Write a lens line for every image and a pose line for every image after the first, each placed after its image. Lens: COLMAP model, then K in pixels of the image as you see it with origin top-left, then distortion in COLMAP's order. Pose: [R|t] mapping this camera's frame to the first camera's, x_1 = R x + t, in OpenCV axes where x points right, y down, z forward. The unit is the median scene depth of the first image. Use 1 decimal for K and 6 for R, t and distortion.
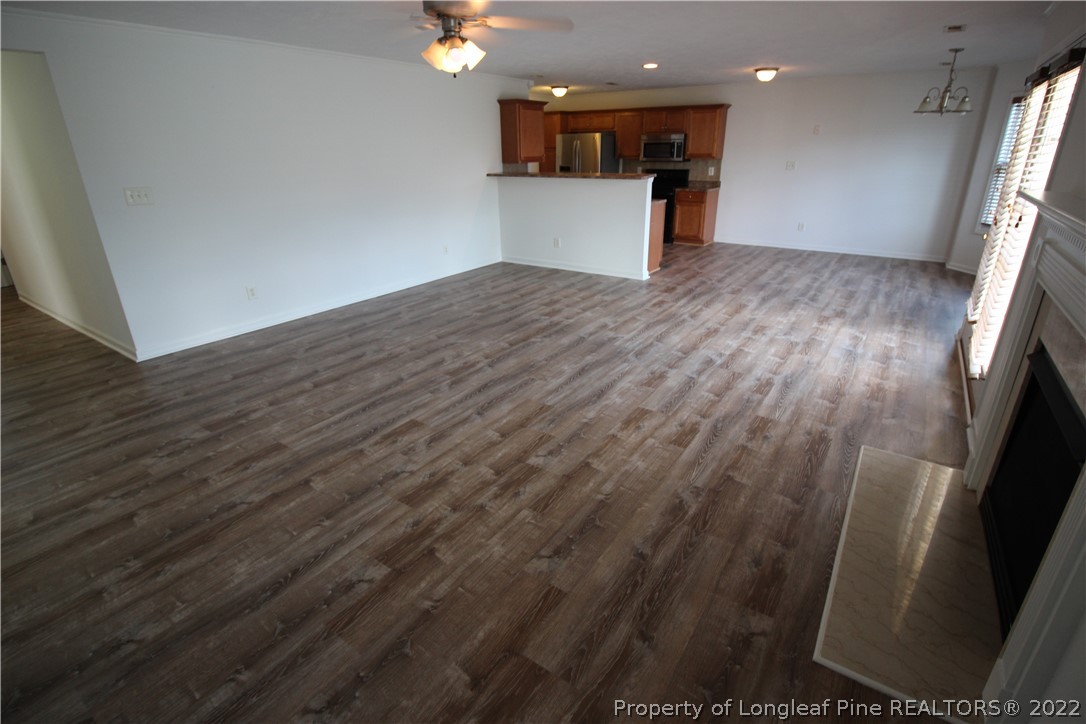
lens RADIAL K [[514.2, 0, 550.9], [0, 514.2, 358.8], [0, 0, 1]] dist [-0.006703, -0.000498]
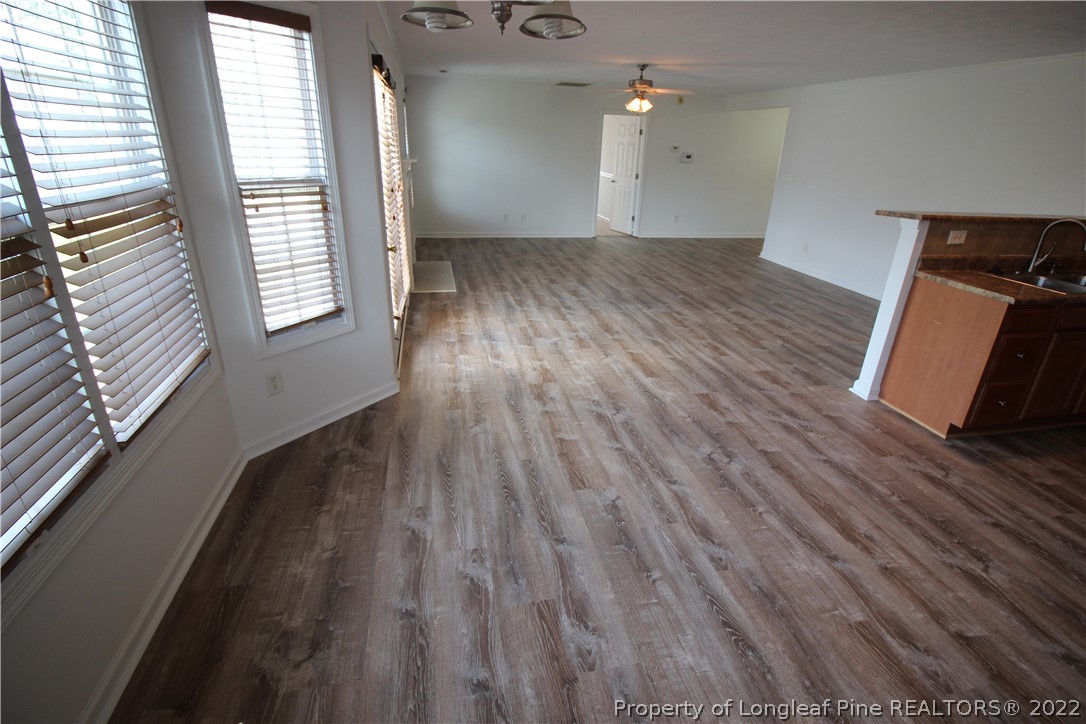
lens RADIAL K [[514.2, 0, 546.5], [0, 514.2, 356.1], [0, 0, 1]] dist [-0.006703, -0.000498]
pose [[-0.689065, 0.263260, -0.675192, 1.140763], [-0.301966, 0.742652, 0.597733, -0.607559], [0.658792, 0.615761, -0.432240, 1.440533]]
